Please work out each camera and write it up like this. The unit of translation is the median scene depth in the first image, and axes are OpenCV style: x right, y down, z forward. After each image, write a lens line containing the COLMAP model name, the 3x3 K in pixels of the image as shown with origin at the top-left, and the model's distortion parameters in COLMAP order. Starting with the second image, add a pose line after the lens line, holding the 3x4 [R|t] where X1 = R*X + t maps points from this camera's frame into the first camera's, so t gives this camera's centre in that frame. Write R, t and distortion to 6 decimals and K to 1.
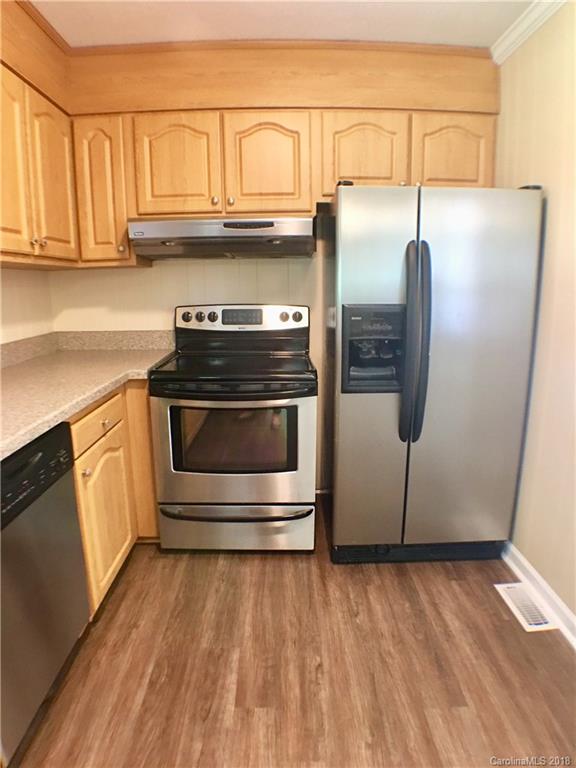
lens RADIAL K [[444.4, 0, 270.8], [0, 444.4, 385.6], [0, 0, 1]] dist [-0.094252, 0.004278]
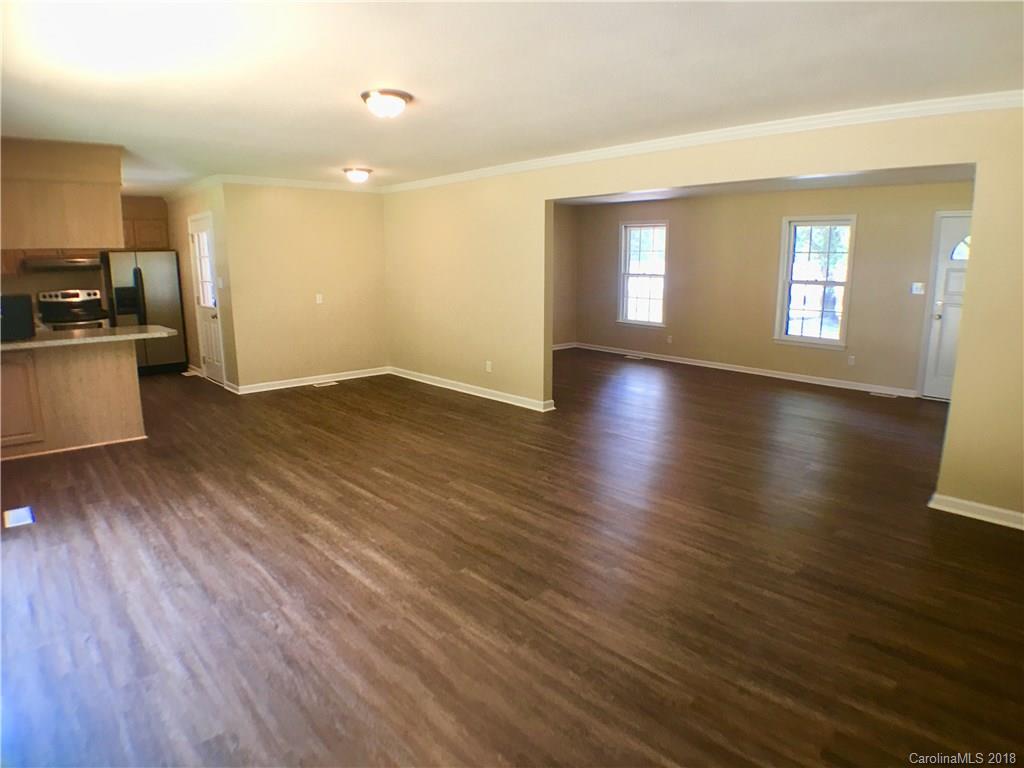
lens RADIAL K [[592.5, 0, 513.1], [0, 592.5, 385.2], [0, 0, 1]] dist [-0.094252, 0.004278]
pose [[0.721631, -0.125254, 0.680853, -0.553280], [0.142754, 0.989282, 0.030690, 0.717351], [-0.677399, 0.075047, 0.731777, -3.482034]]
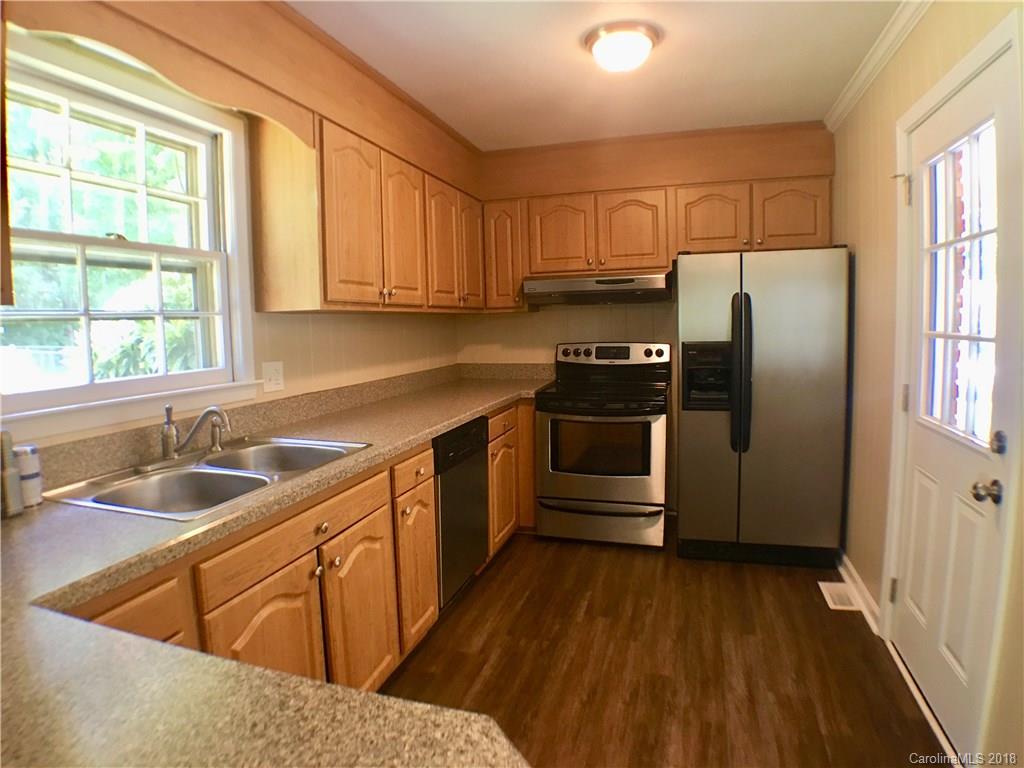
lens RADIAL K [[592.5, 0, 507.4], [0, 592.5, 382.0], [0, 0, 1]] dist [-0.094252, 0.004278]
pose [[0.958804, 0.015139, -0.283664, 0.142285], [-0.047738, 0.992964, -0.108365, 0.131401], [0.280028, 0.117442, 0.952781, -0.706808]]
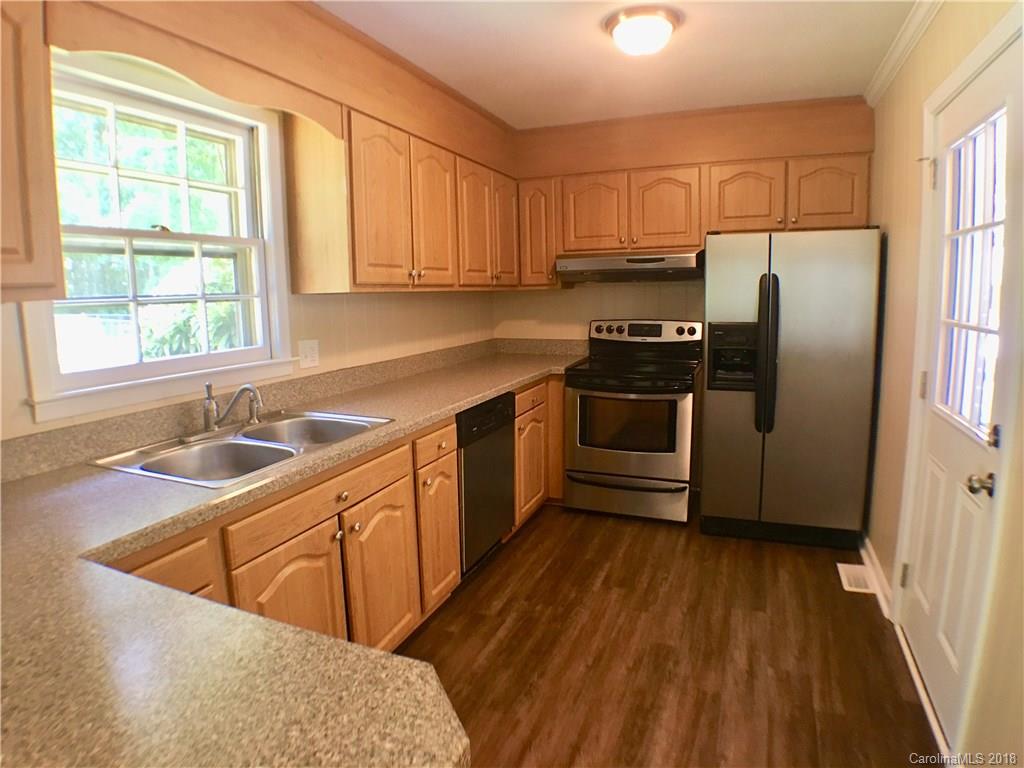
lens RADIAL K [[592.5, 0, 512.0], [0, 592.5, 382.1], [0, 0, 1]] dist [-0.094252, 0.004278]
pose [[0.931057, 0.045699, -0.362001, 0.226247], [-0.068772, 0.996323, -0.051105, 0.110989], [0.358334, 0.072477, 0.930776, -0.736558]]
